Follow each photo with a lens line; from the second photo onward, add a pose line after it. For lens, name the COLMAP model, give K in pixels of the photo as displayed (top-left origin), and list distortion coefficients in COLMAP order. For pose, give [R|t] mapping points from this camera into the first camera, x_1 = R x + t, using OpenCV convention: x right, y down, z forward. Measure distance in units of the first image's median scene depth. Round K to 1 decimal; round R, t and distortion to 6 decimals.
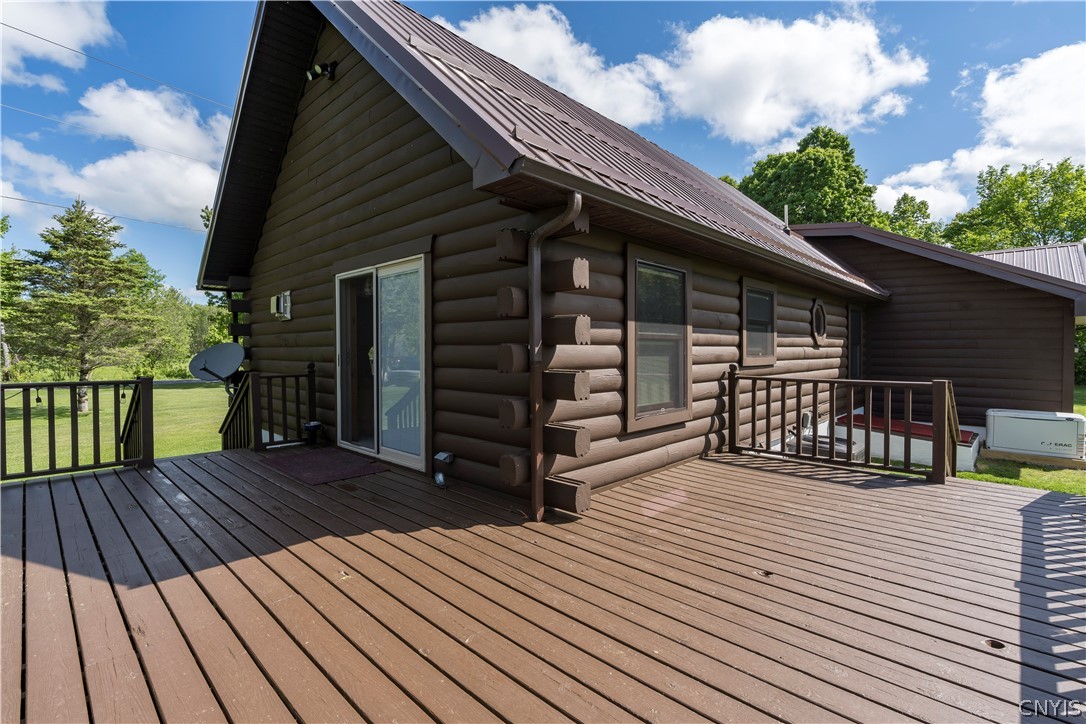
lens RADIAL K [[496.9, 0, 547.7], [0, 496.9, 358.6], [0, 0, 1]] dist [-0.013152, -0.000629]
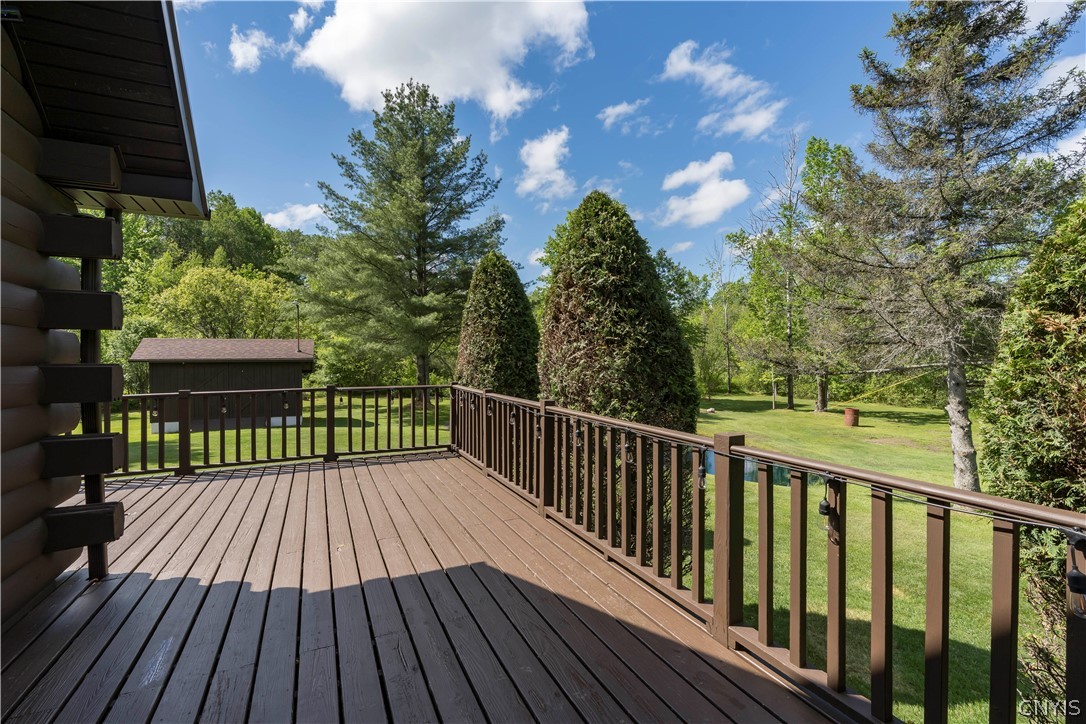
lens RADIAL K [[496.9, 0, 545.0], [0, 496.9, 361.7], [0, 0, 1]] dist [-0.013152, -0.000629]
pose [[-0.931405, 0.000535, 0.363983, -1.219564], [0.009813, 0.999672, 0.023641, -0.062970], [-0.363851, 0.025591, -0.931105, 1.762234]]
